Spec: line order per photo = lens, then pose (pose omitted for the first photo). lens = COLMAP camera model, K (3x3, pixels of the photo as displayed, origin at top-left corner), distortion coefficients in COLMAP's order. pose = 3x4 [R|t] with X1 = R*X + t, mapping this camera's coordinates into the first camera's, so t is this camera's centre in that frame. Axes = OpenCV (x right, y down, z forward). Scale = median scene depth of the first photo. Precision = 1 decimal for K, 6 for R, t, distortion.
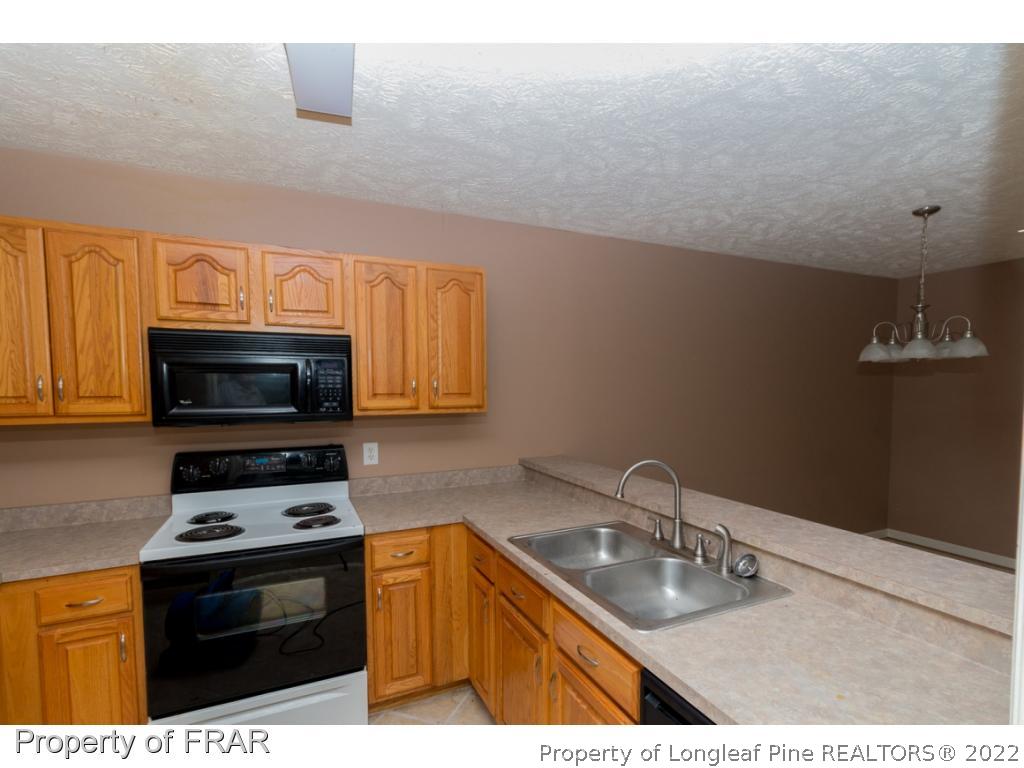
lens RADIAL K [[492.4, 0, 507.5], [0, 492.4, 392.6], [0, 0, 1]] dist [0.004124, 0.002023]
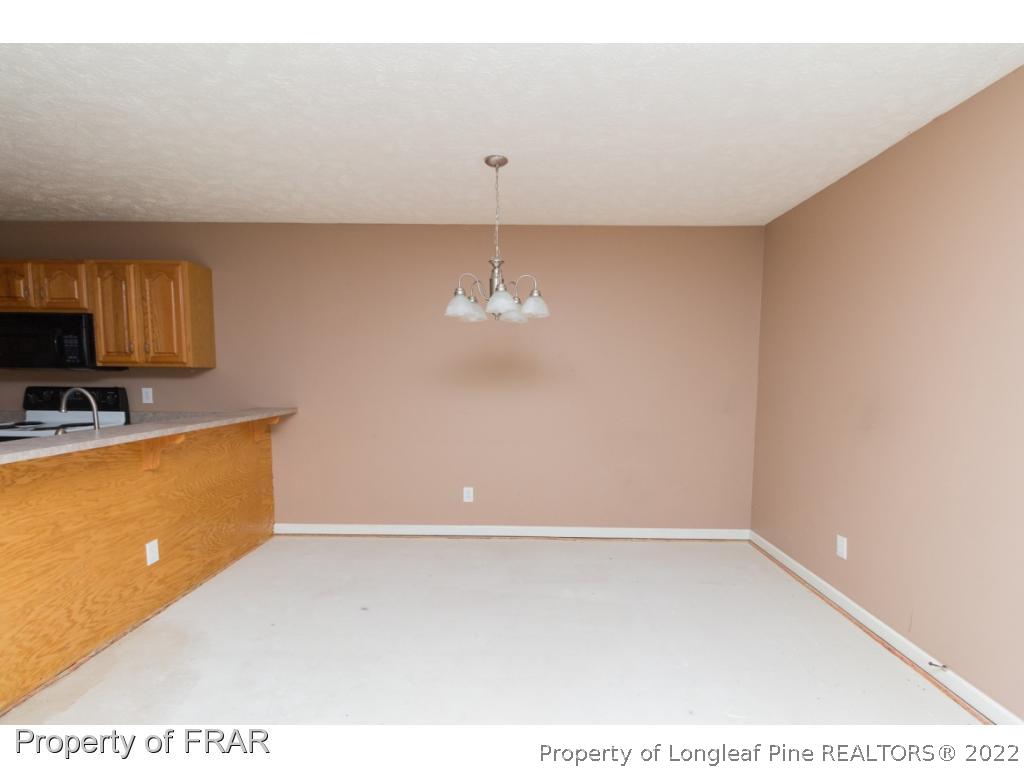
lens RADIAL K [[492.4, 0, 516.7], [0, 492.4, 378.5], [0, 0, 1]] dist [0.004124, 0.002023]
pose [[0.904684, 0.017523, -0.425722, 1.321588], [-0.016276, 0.999846, 0.006568, 0.047853], [0.425771, 0.000987, 0.904830, 0.150719]]
